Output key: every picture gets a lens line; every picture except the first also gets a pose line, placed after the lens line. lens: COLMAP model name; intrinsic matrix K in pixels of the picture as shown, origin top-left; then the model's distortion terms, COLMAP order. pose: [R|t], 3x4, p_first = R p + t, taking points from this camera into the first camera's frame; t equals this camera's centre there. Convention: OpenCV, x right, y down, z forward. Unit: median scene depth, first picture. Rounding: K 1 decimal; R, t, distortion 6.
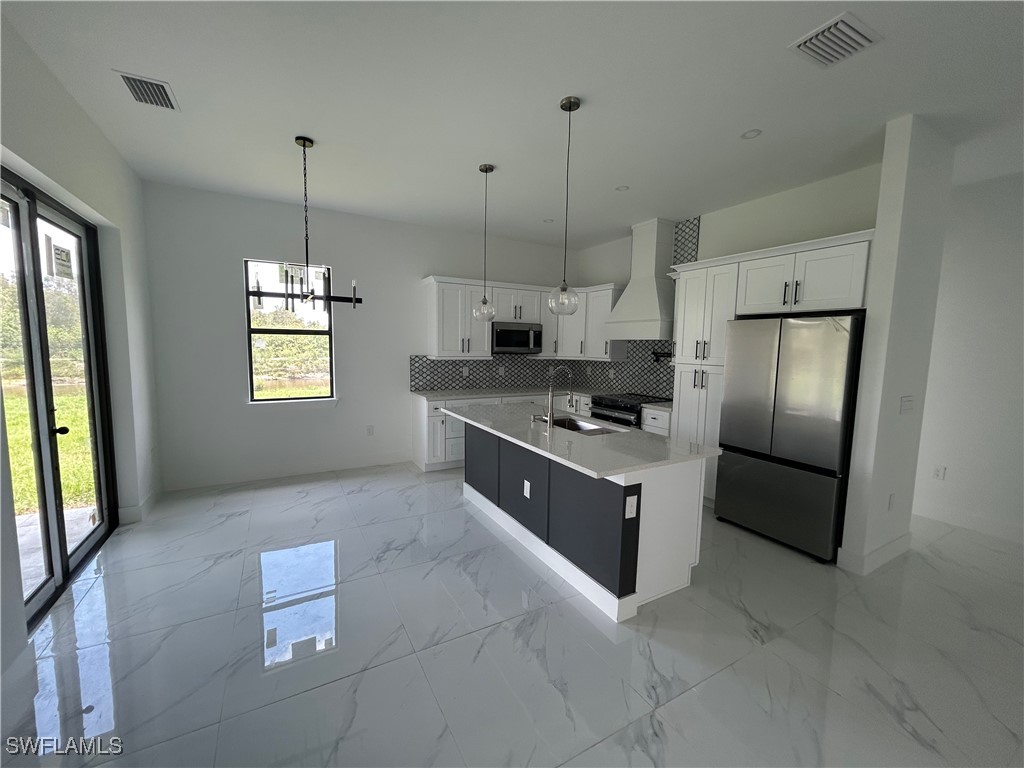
lens RADIAL K [[413.5, 0, 510.5], [0, 413.5, 385.7], [0, 0, 1]] dist [0.000304, 0.000049]
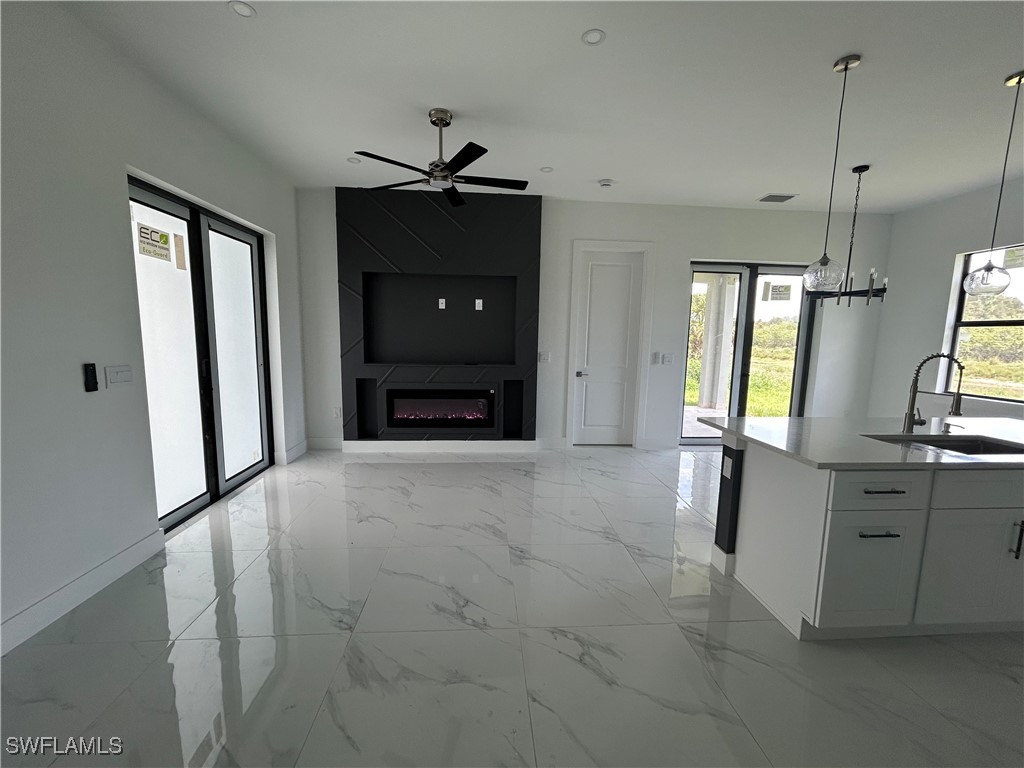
lens RADIAL K [[413.5, 0, 510.5], [0, 413.5, 385.7], [0, 0, 1]] dist [0.000304, 0.000049]
pose [[-0.429104, 0.086743, -0.899080, 0.662514], [-0.117333, 0.981591, 0.150703, -0.007038], [0.895602, 0.170159, -0.411027, 0.395813]]
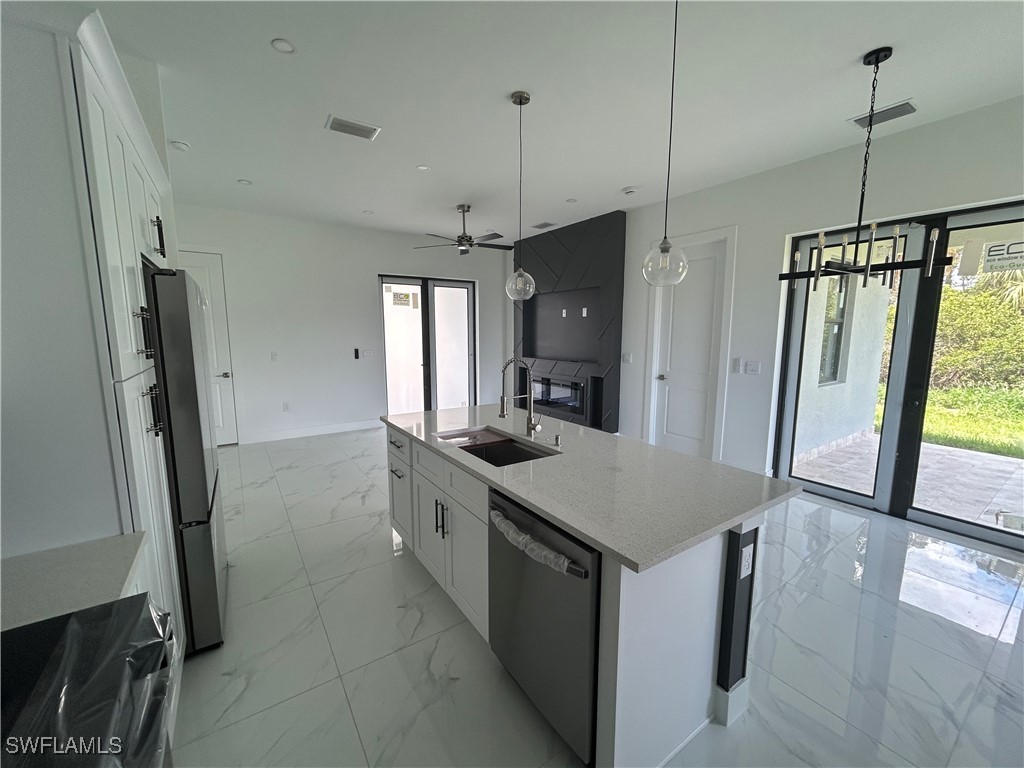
lens RADIAL K [[413.5, 0, 510.5], [0, 413.5, 385.7], [0, 0, 1]] dist [0.000304, 0.000049]
pose [[-0.996512, -0.007087, -0.083152, 0.120927], [-0.026388, 0.972023, 0.233399, -0.102289], [0.079172, 0.234779, -0.968819, 1.050436]]
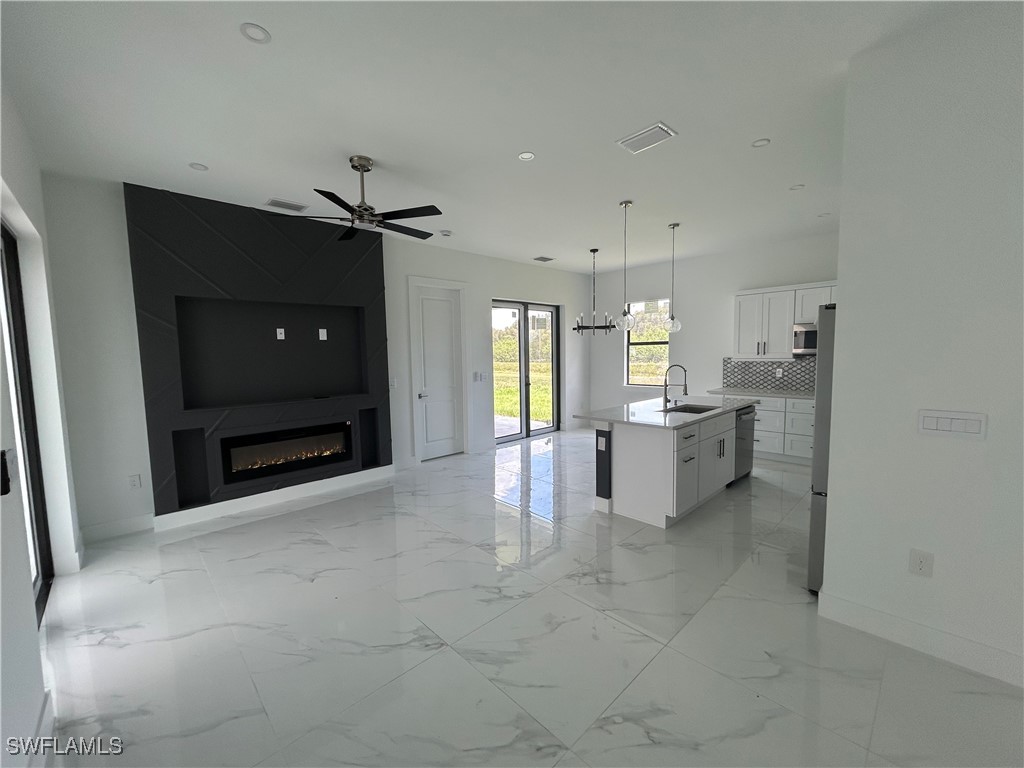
lens RADIAL K [[413.5, 0, 510.5], [0, 413.5, 385.7], [0, 0, 1]] dist [0.000304, 0.000049]
pose [[0.243044, 0.058305, -0.968261, 0.808747], [-0.073864, 0.996406, 0.041460, 0.005543], [0.967199, 0.061443, 0.246477, 0.089185]]
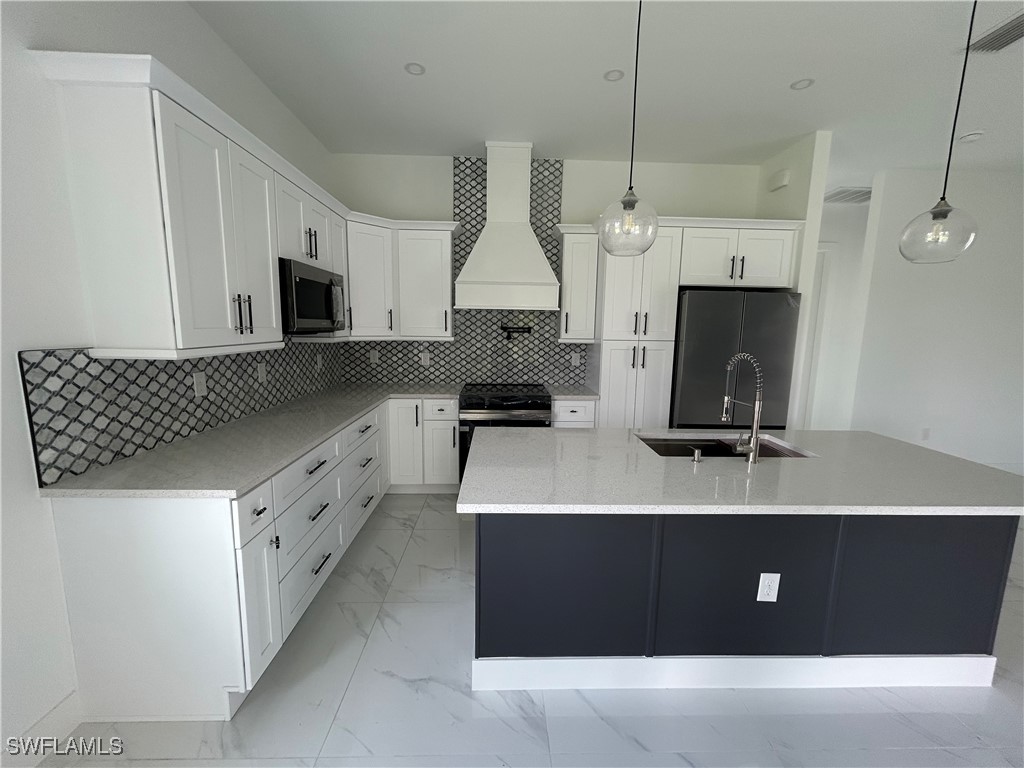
lens RADIAL K [[413.5, 0, 510.5], [0, 413.5, 385.7], [0, 0, 1]] dist [0.000304, 0.000049]
pose [[0.466706, -0.136611, 0.873798, -0.329294], [0.080184, 0.990465, 0.112023, -0.057022], [-0.880770, 0.017783, 0.473210, 0.624866]]
